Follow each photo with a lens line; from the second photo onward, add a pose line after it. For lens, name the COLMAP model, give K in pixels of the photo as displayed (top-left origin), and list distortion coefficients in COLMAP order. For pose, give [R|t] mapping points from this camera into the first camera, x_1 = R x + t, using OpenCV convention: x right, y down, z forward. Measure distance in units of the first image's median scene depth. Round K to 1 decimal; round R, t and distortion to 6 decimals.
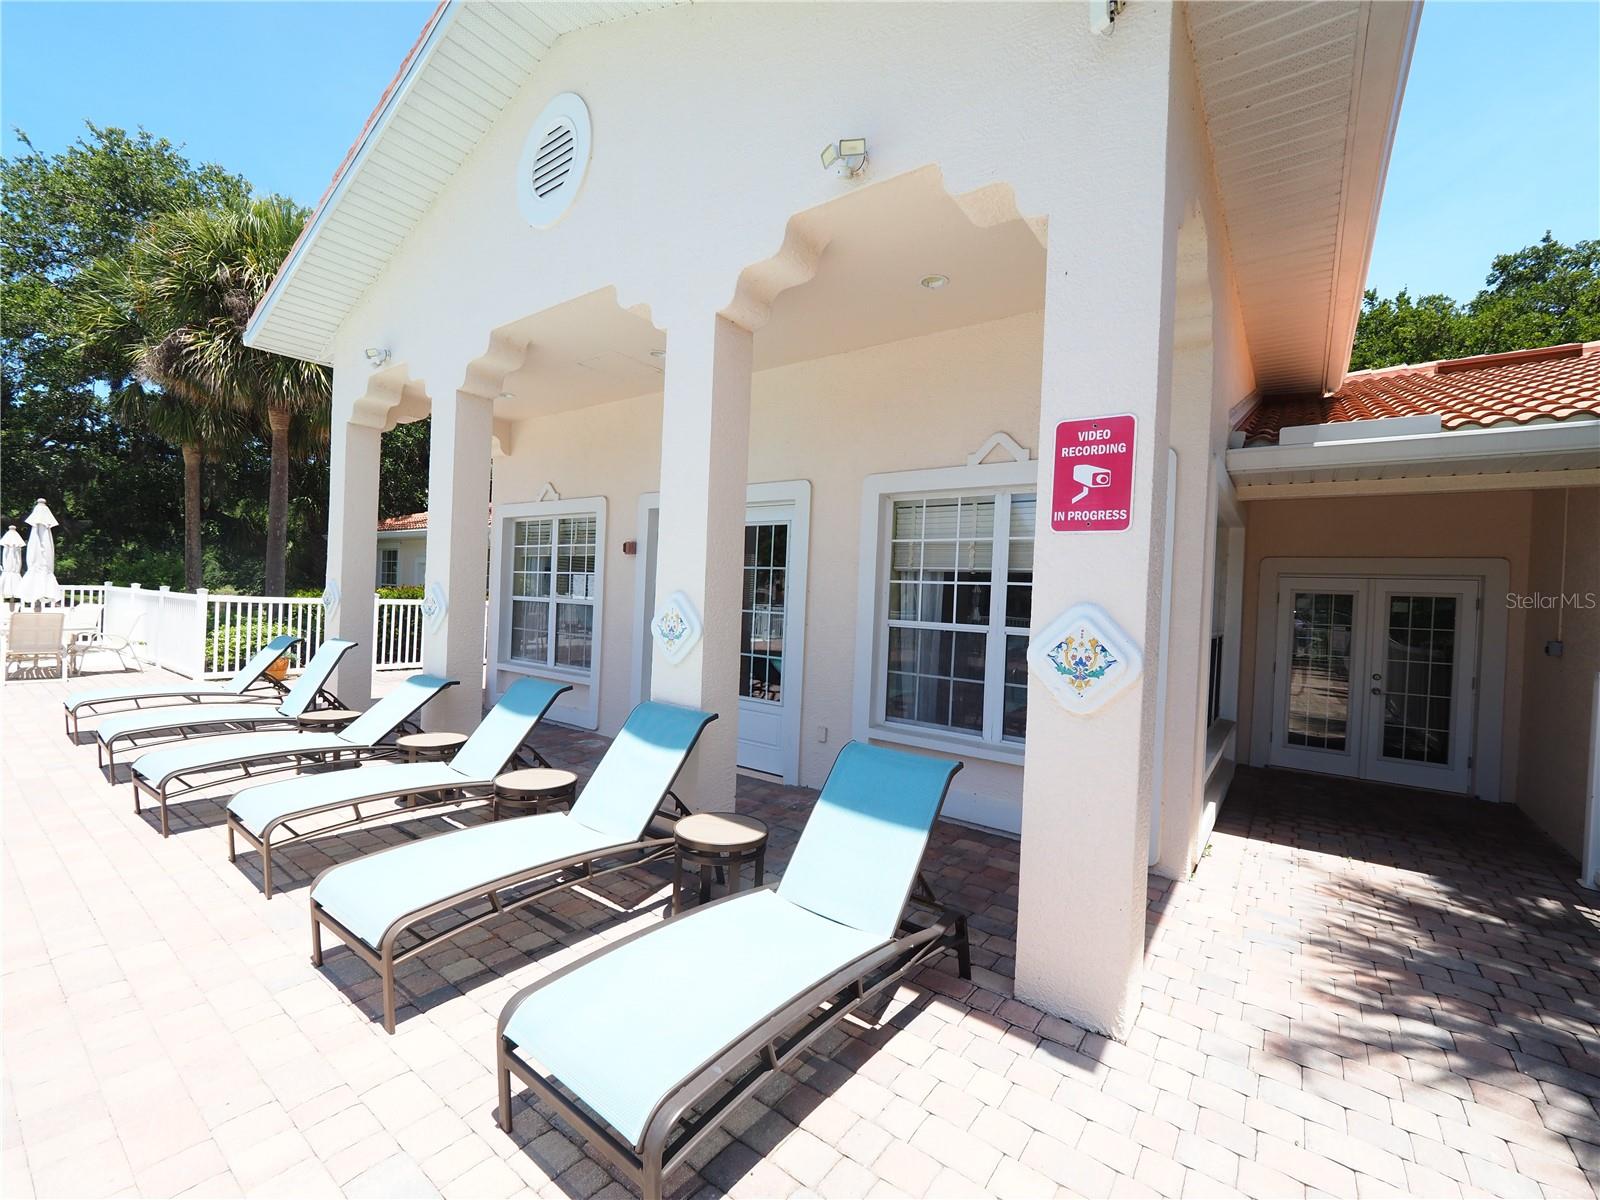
lens RADIAL K [[674.5, 0, 800.9], [0, 674.5, 598.2], [0, 0, 1]] dist [-0.009426, 0.003994]
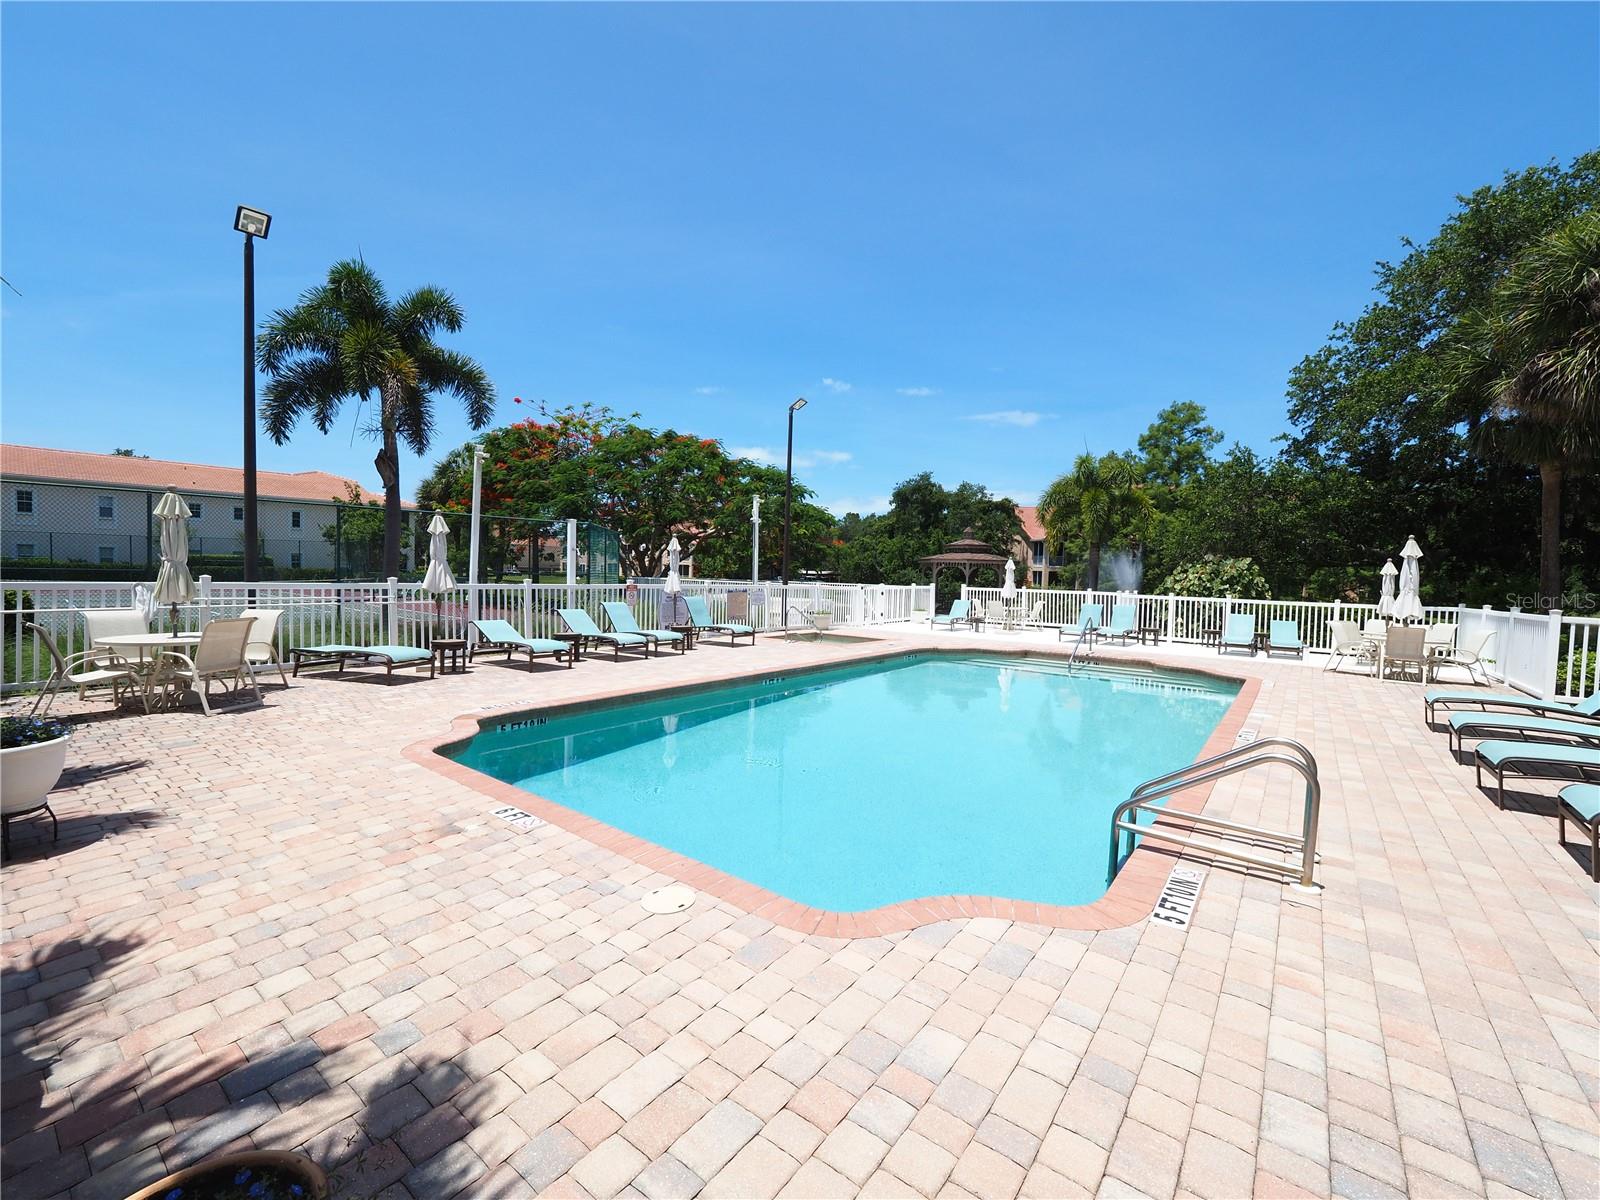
lens RADIAL K [[674.5, 0, 795.8], [0, 674.5, 600.6], [0, 0, 1]] dist [-0.009426, 0.003994]
pose [[-0.012727, -0.001573, -0.999918, 0.090193], [-0.031744, 0.999495, -0.001168, 0.007070], [0.999415, 0.031727, -0.012770, -0.086655]]
